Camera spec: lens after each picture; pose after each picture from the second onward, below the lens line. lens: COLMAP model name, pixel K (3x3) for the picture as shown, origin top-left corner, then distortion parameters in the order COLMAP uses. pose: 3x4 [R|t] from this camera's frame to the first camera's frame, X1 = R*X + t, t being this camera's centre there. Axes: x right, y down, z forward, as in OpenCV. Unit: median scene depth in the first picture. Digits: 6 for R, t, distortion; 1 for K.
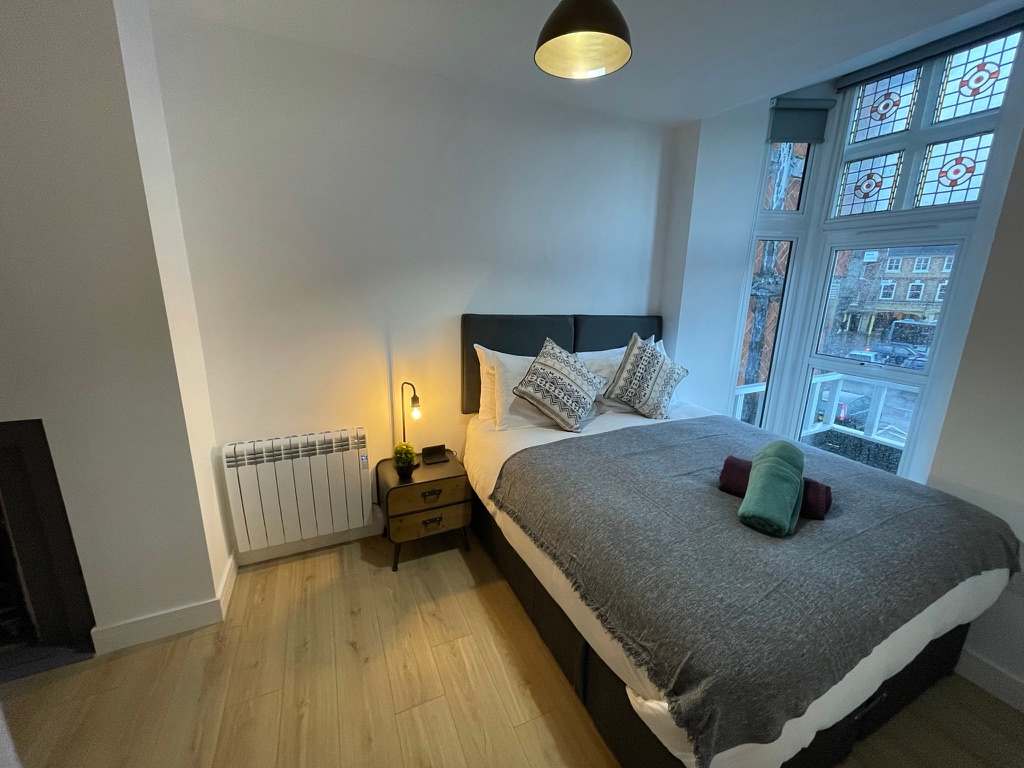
lens RADIAL K [[410.9, 0, 513.6], [0, 410.9, 379.3], [0, 0, 1]] dist [-0.002238, -0.000677]
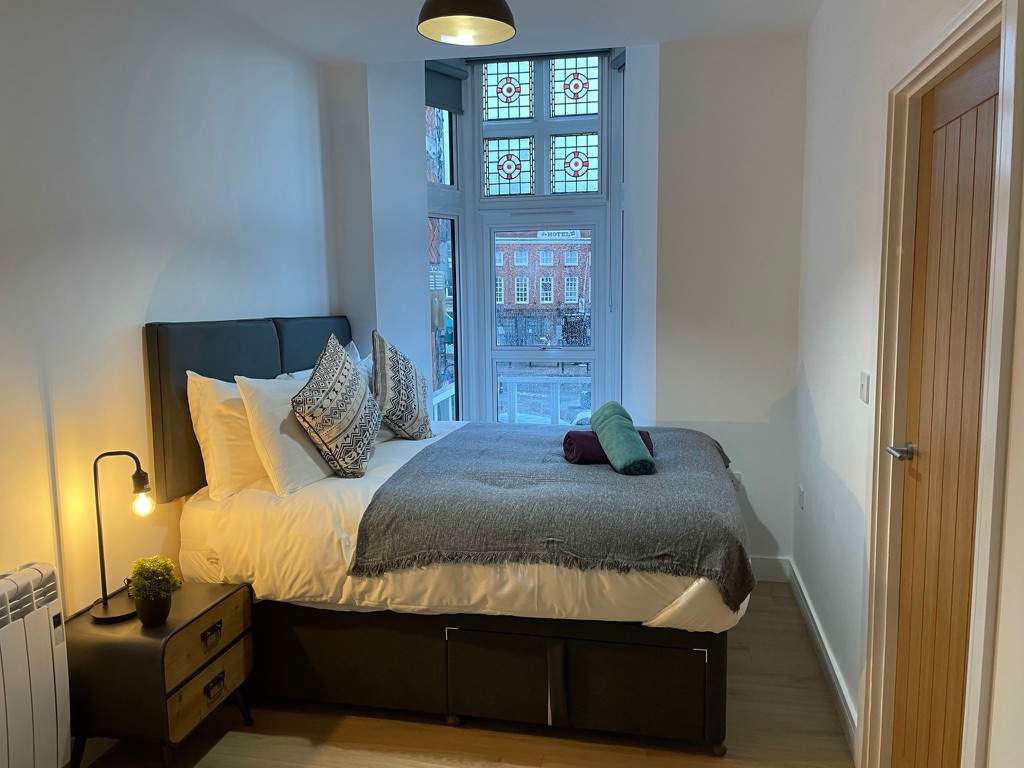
lens RADIAL K [[777.2, 0, 519.1], [0, 777.2, 377.5], [0, 0, 1]] dist [0.106604, -0.144545]
pose [[0.588839, -0.124355, 0.798627, -0.742120], [0.213220, 0.976991, -0.005082, 0.030510], [-0.779619, 0.173275, 0.601805, -0.046986]]
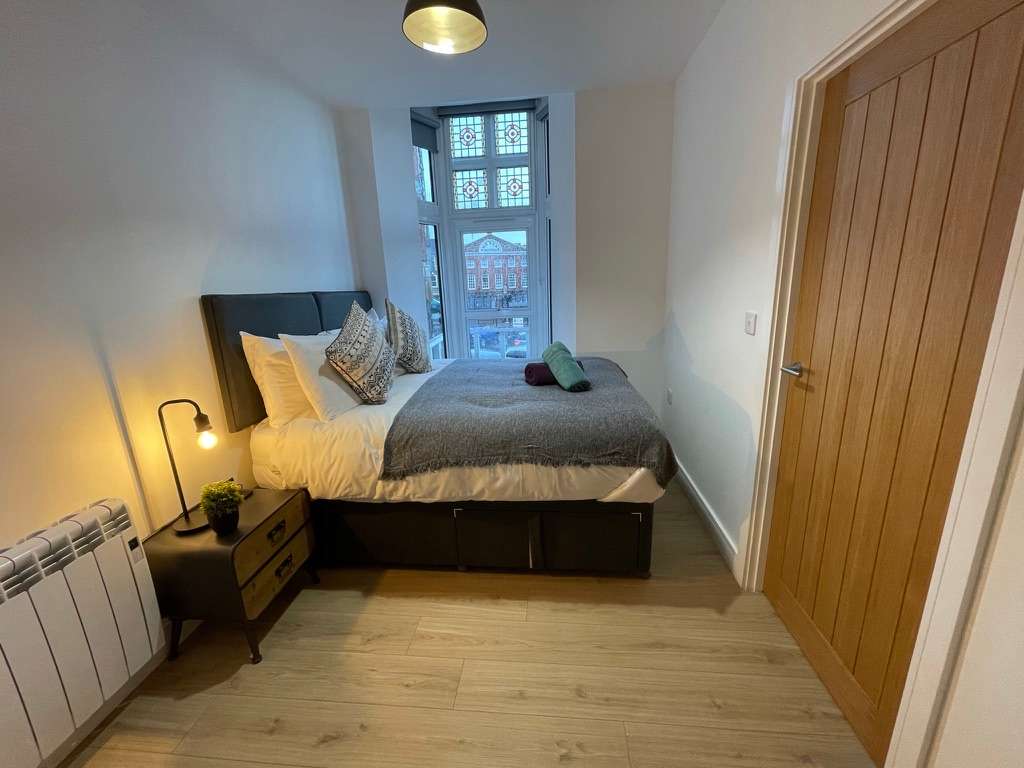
lens RADIAL K [[410.9, 0, 513.6], [0, 410.9, 379.3], [0, 0, 1]] dist [-0.002238, -0.000677]
pose [[0.499609, -0.247432, 0.830162, -0.510062], [0.251023, 0.958572, 0.134634, 0.023269], [-0.829083, 0.141125, 0.541022, 0.193056]]
